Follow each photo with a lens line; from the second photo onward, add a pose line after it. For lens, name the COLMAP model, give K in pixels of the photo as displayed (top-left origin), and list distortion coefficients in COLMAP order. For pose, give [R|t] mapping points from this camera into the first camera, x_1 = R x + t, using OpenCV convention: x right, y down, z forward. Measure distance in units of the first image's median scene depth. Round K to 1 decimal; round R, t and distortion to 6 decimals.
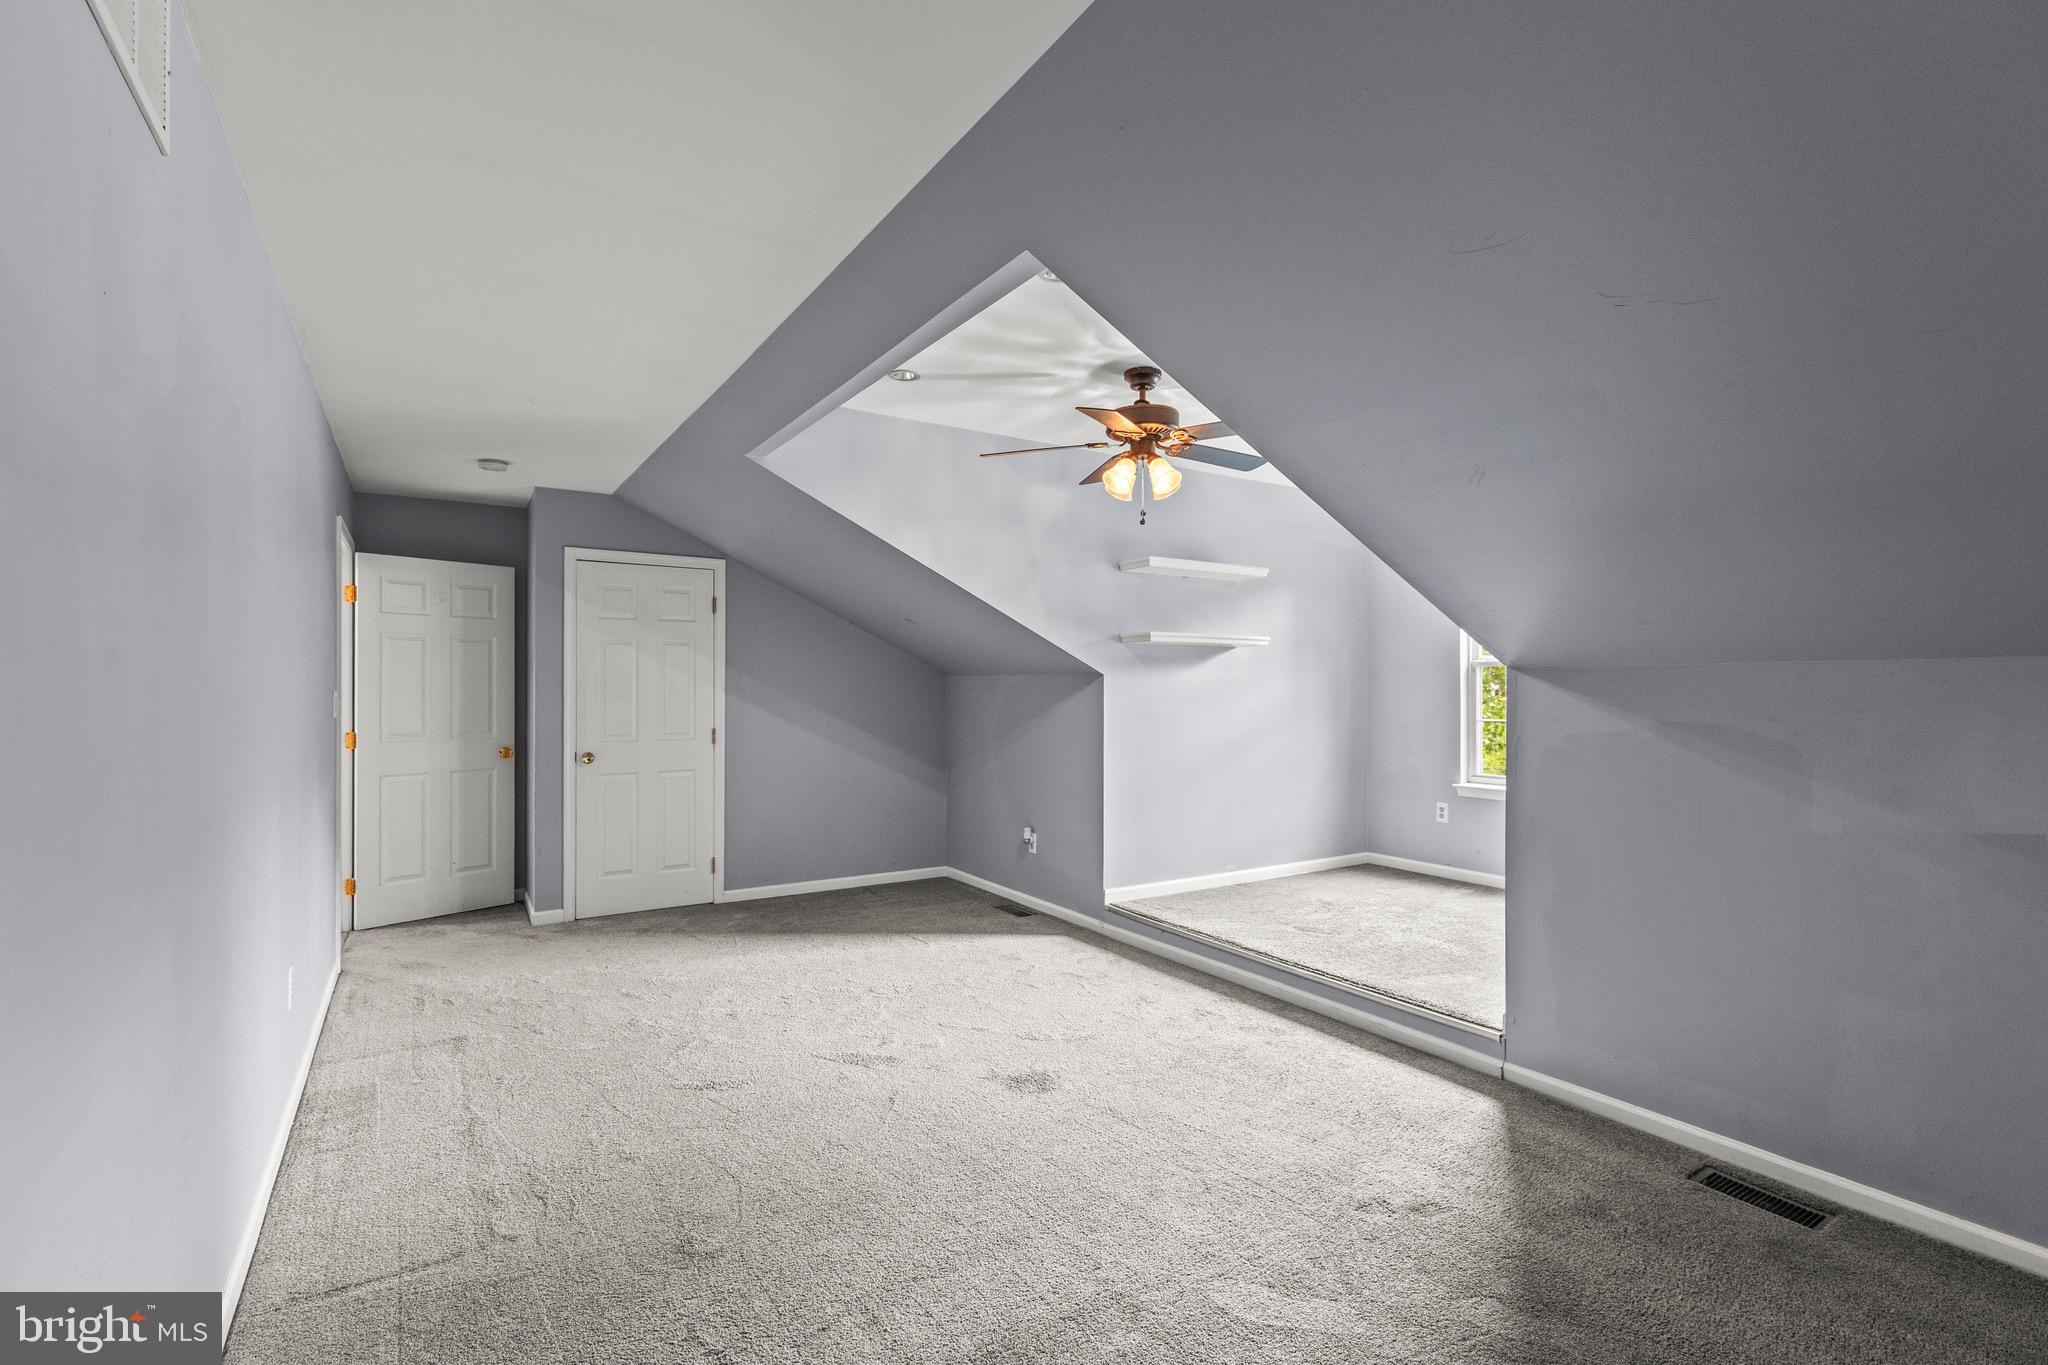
lens RADIAL K [[930.9, 0, 1021.0], [0, 930.9, 680.0], [0, 0, 1]] dist [-0.001642, -0.000251]
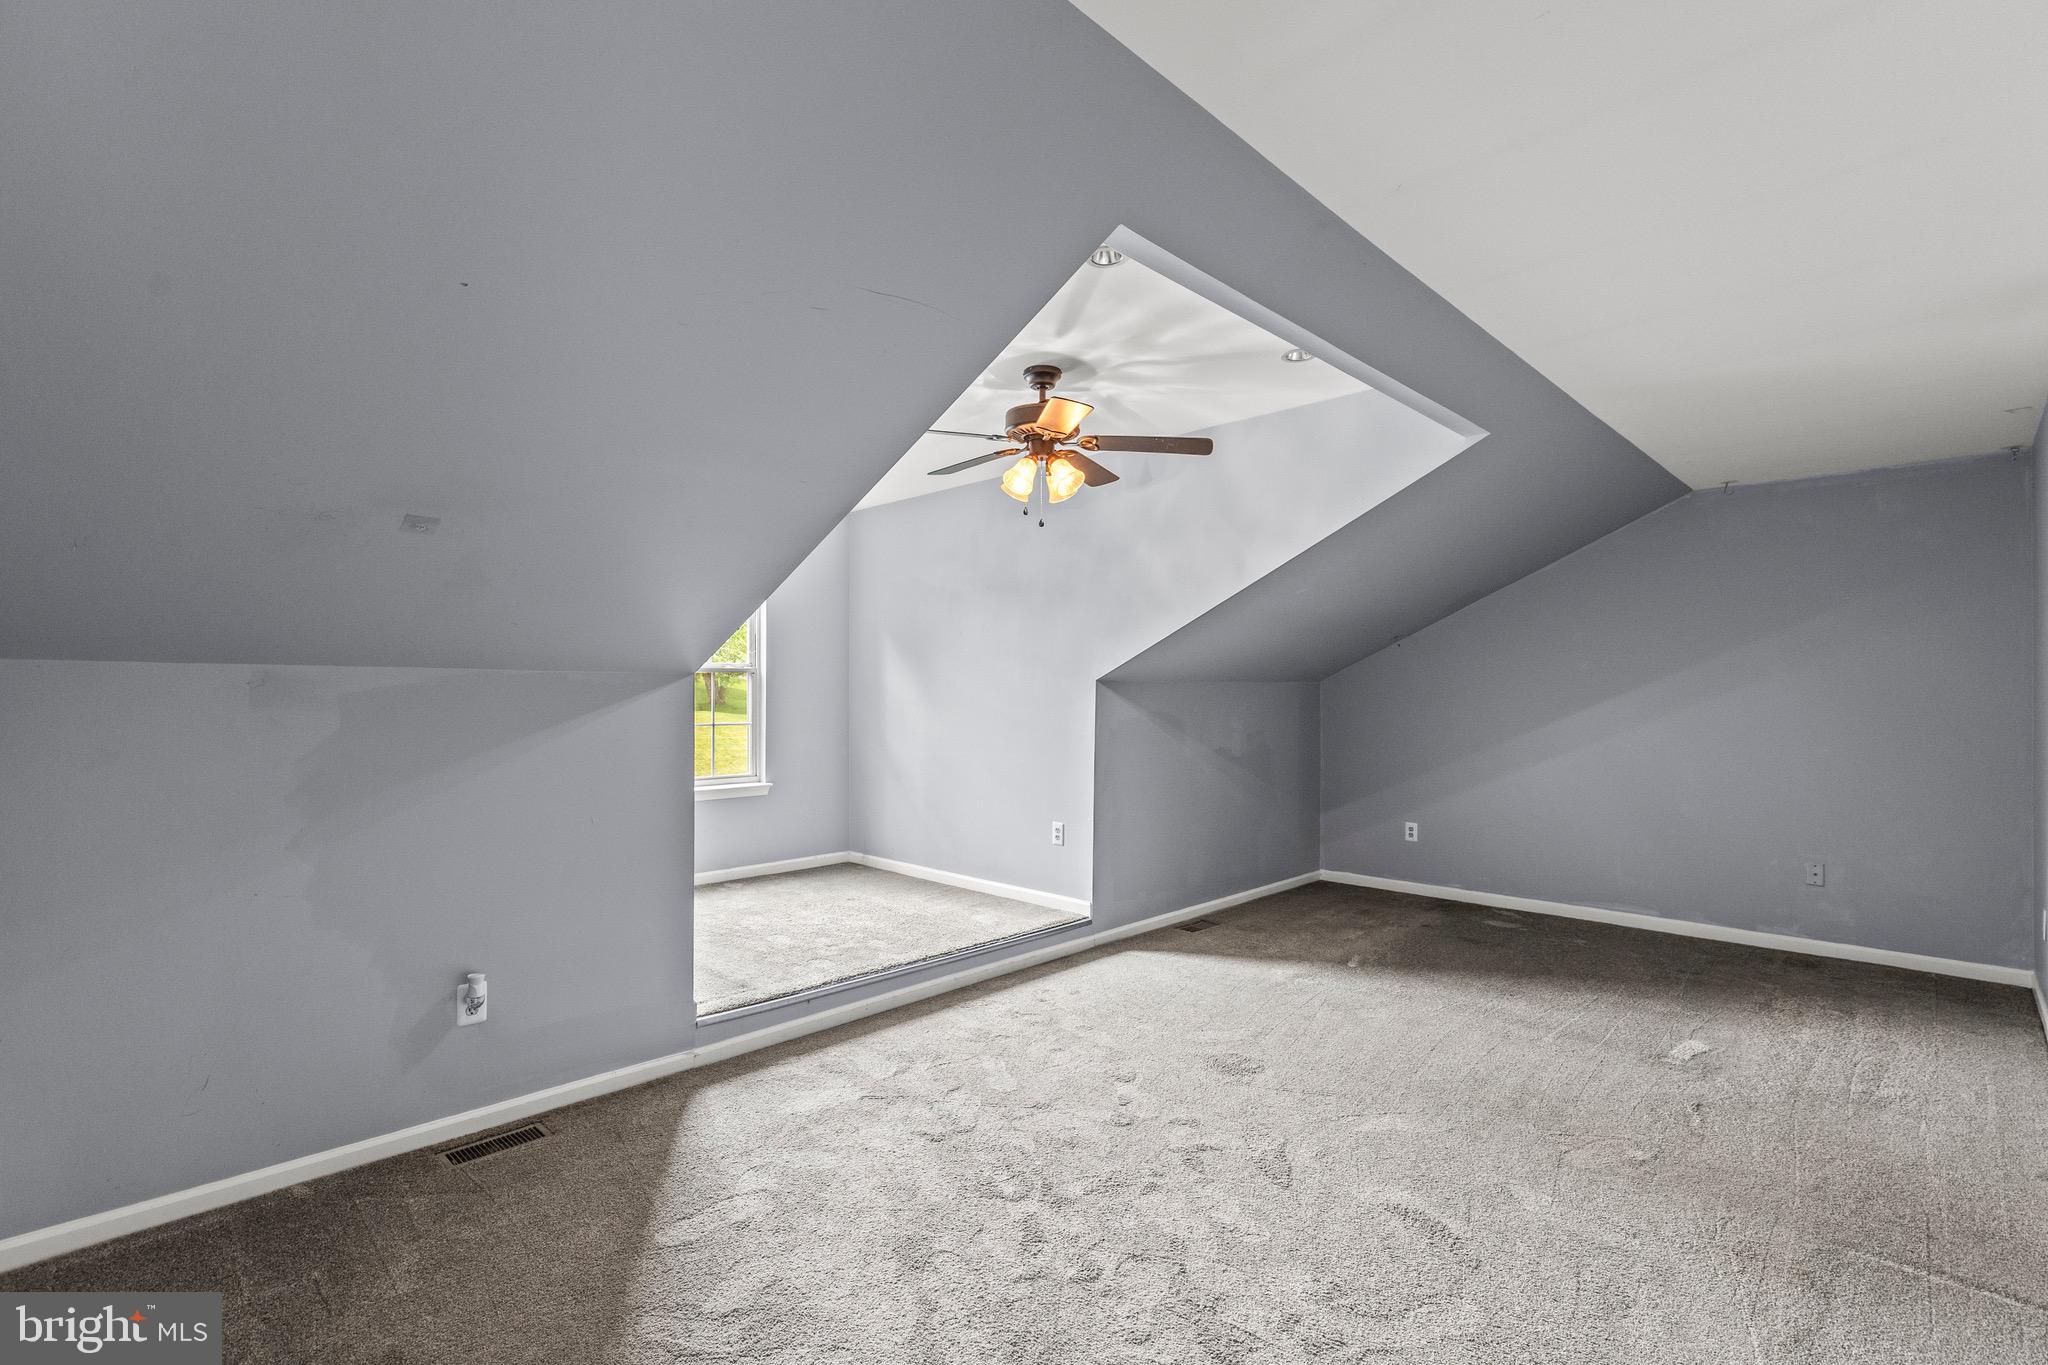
lens RADIAL K [[930.9, 0, 1020.5], [0, 930.9, 691.0], [0, 0, 1]] dist [-0.001642, -0.000251]
pose [[-0.217599, -0.006894, 0.976014, -0.835193], [-0.012823, 0.999909, 0.004204, -0.001062], [-0.975954, -0.011601, -0.217668, 1.264129]]
